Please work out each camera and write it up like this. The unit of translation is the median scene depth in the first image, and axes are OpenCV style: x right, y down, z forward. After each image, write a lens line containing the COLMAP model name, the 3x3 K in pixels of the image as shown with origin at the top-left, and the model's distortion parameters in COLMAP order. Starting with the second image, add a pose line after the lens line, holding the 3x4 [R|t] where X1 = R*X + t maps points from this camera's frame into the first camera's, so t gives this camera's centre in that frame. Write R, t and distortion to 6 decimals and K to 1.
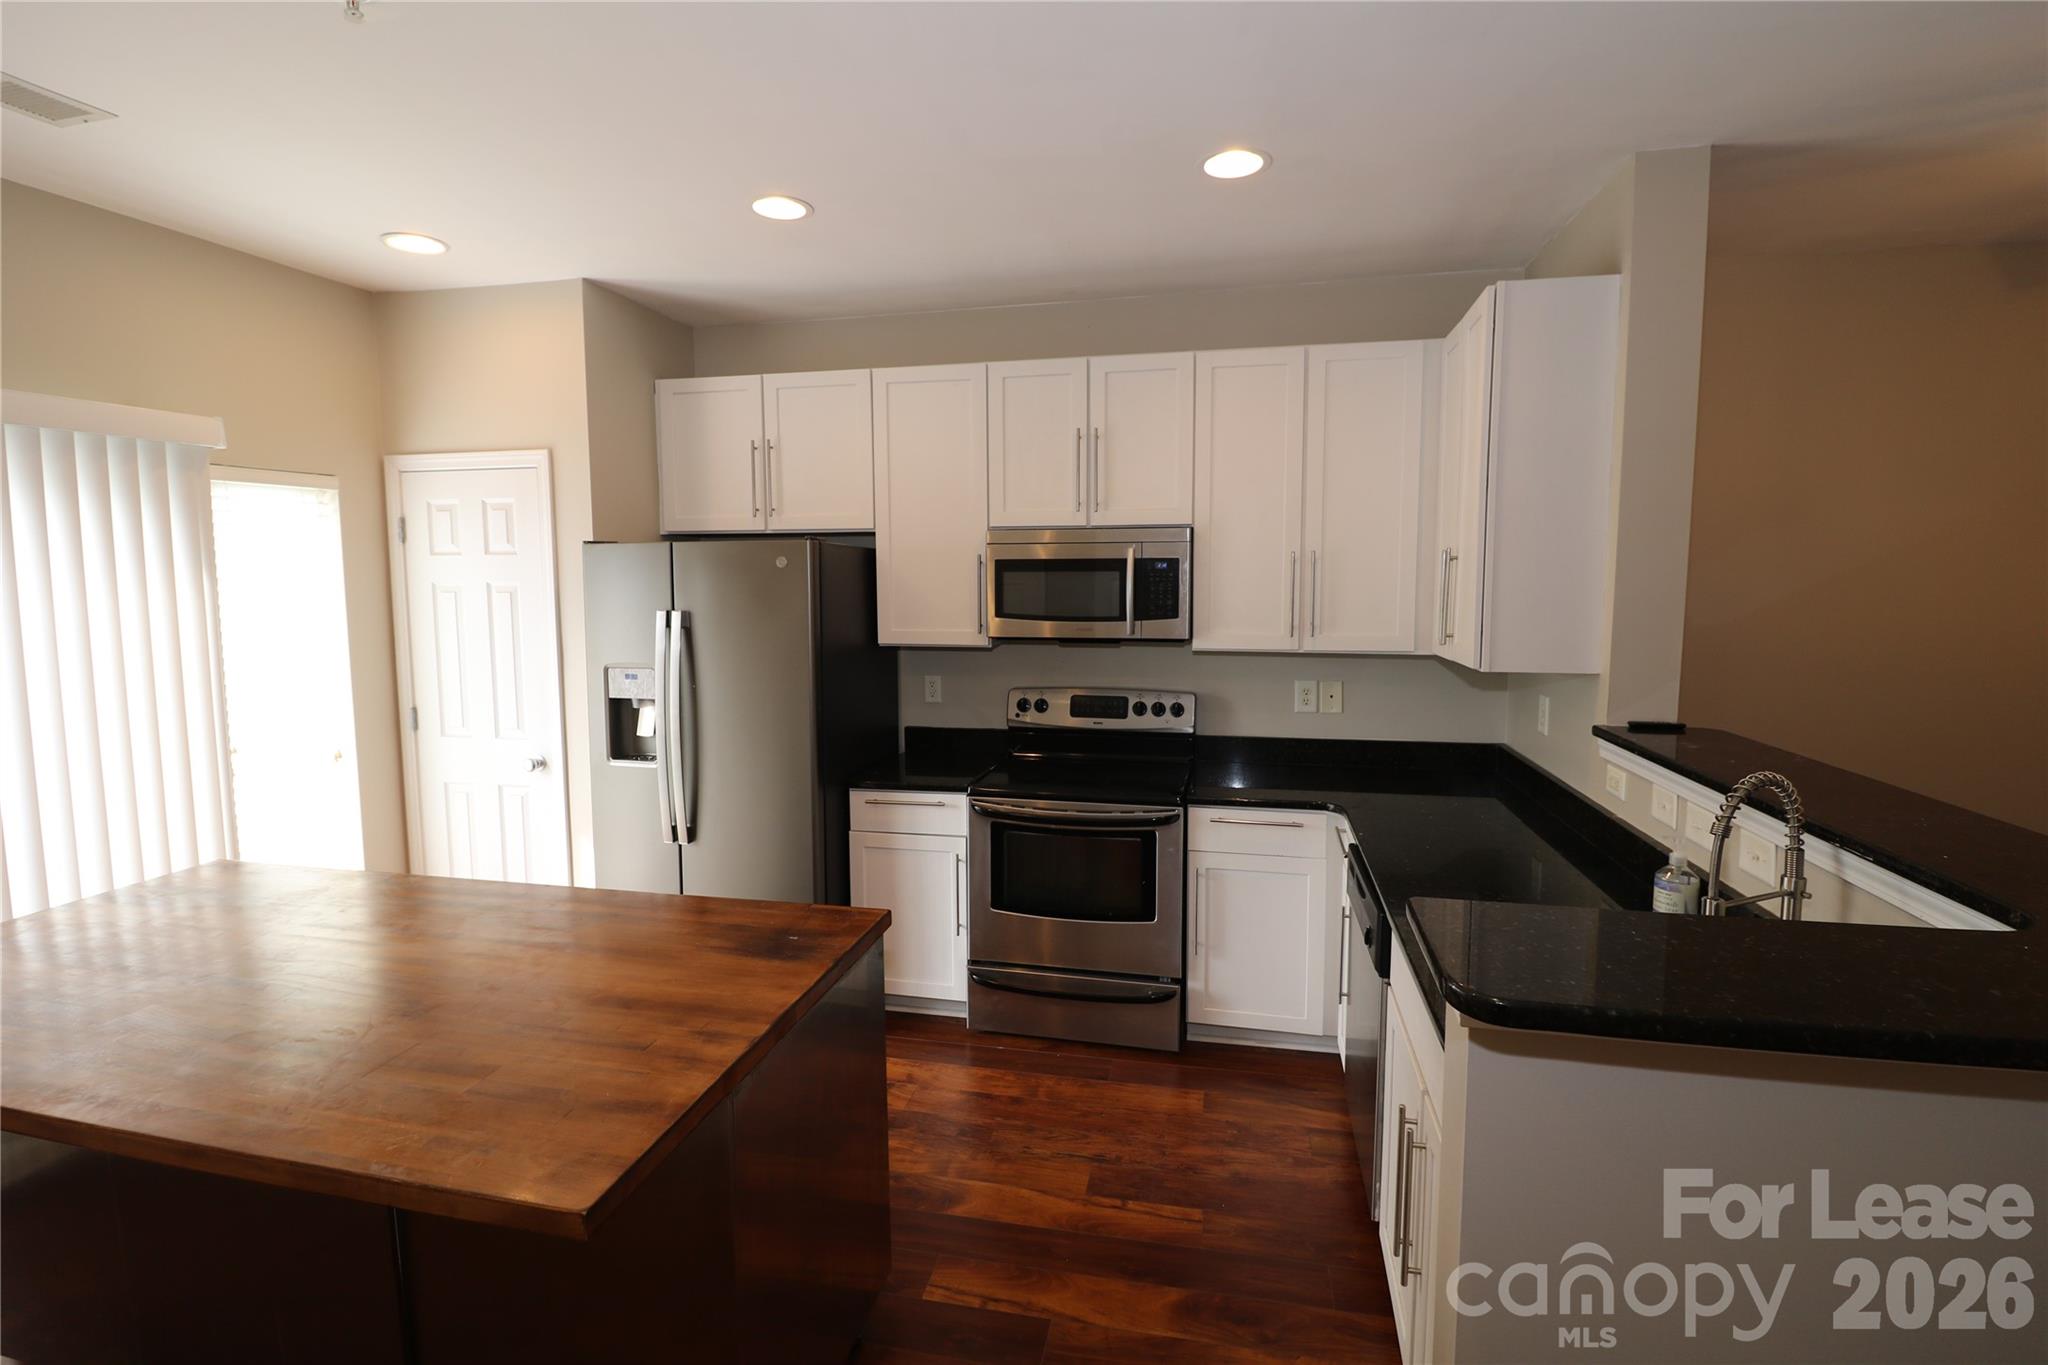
lens RADIAL K [[938.9, 0, 1021.7], [0, 938.9, 664.4], [0, 0, 1]] dist [-0.001654, -0.013907]
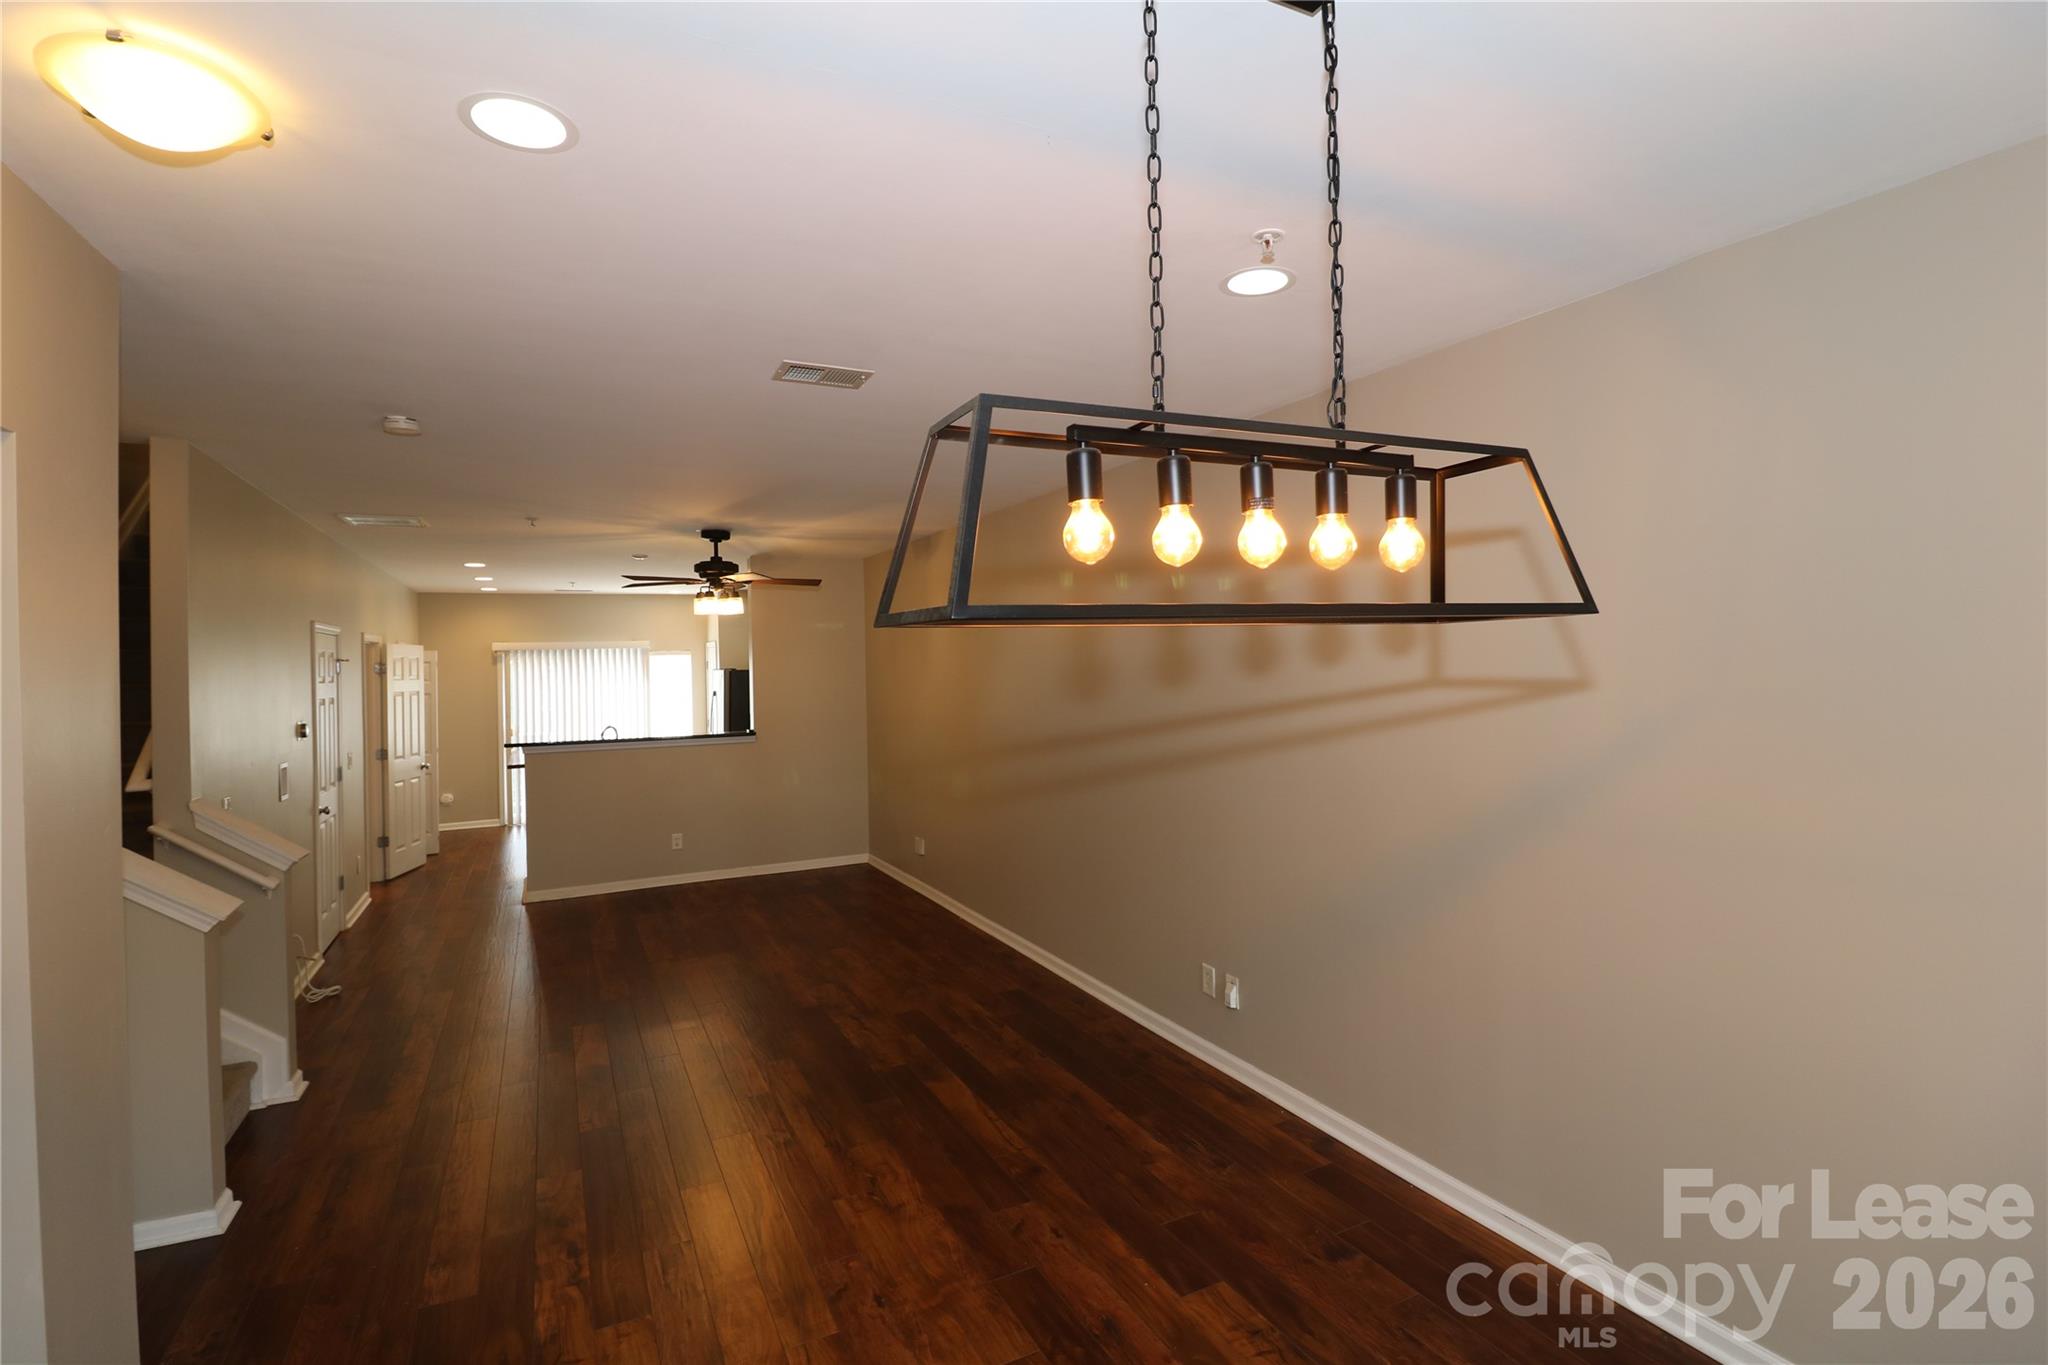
lens RADIAL K [[938.9, 0, 1021.7], [0, 938.9, 664.4], [0, 0, 1]] dist [-0.001654, -0.013907]
pose [[0.638858, -0.010472, -0.769253, 2.730288], [-0.045404, 0.997651, -0.051288, -0.030495], [0.767984, 0.067693, 0.636882, -0.250531]]
